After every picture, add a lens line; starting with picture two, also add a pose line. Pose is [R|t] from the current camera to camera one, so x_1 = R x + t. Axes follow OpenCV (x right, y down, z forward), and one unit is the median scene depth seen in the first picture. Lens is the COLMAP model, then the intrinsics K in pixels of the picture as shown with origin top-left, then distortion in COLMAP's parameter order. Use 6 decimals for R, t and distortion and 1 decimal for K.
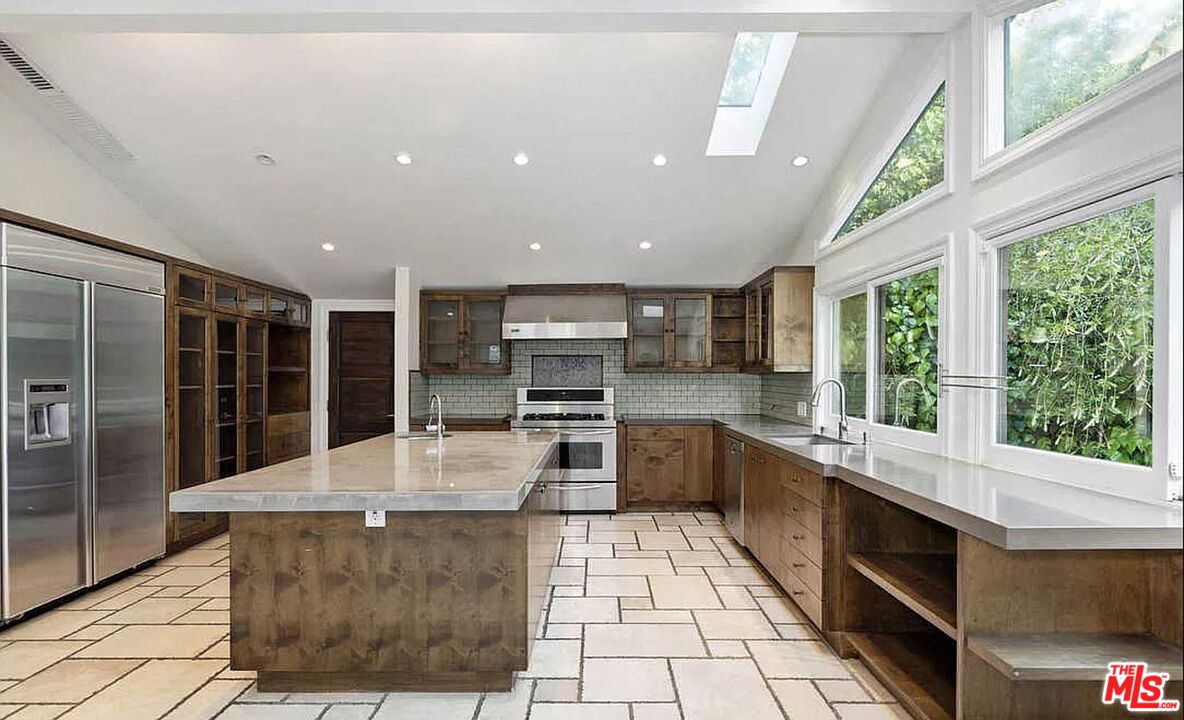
lens RADIAL K [[602.2, 0, 593.1], [0, 602.2, 381.6], [0, 0, 1]] dist [-0.000284, 0.000387]
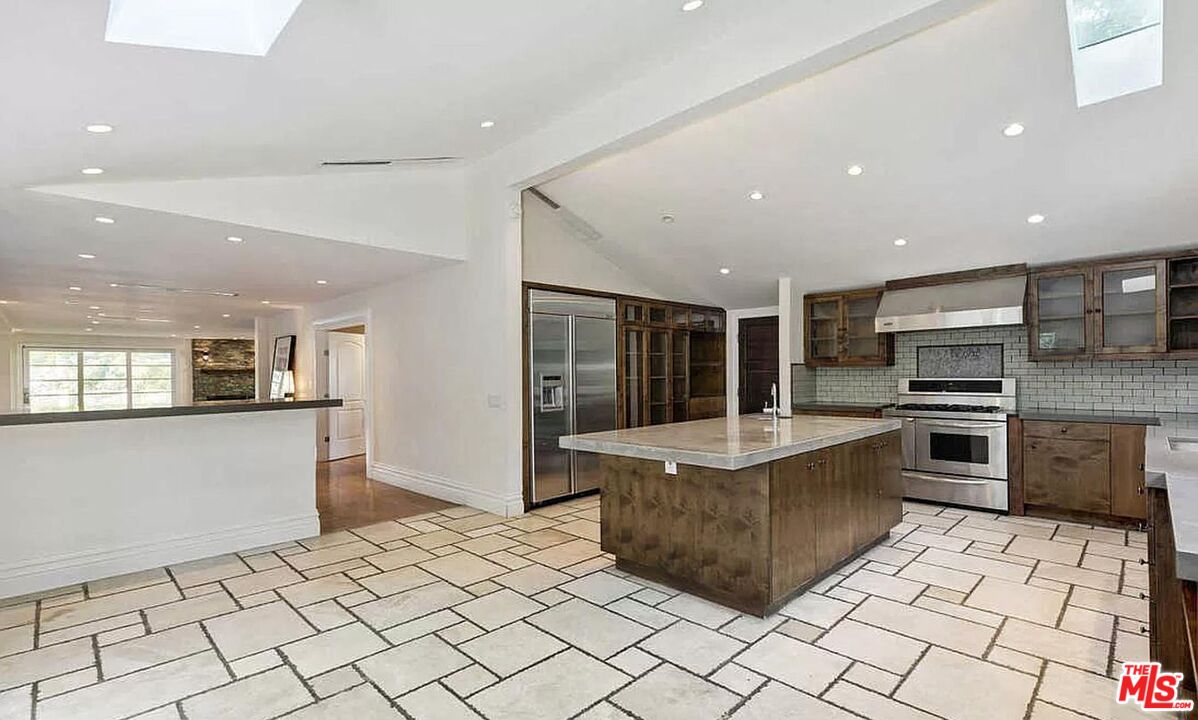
lens RADIAL K [[517.7, 0, 598.8], [0, 517.7, 374.2], [0, 0, 1]] dist [0.001366, 0.000292]
pose [[0.721840, -0.005697, -0.692037, 0.151306], [0.006012, 0.999980, -0.001961, 0.001973], [0.692034, -0.002745, 0.721860, -0.006159]]
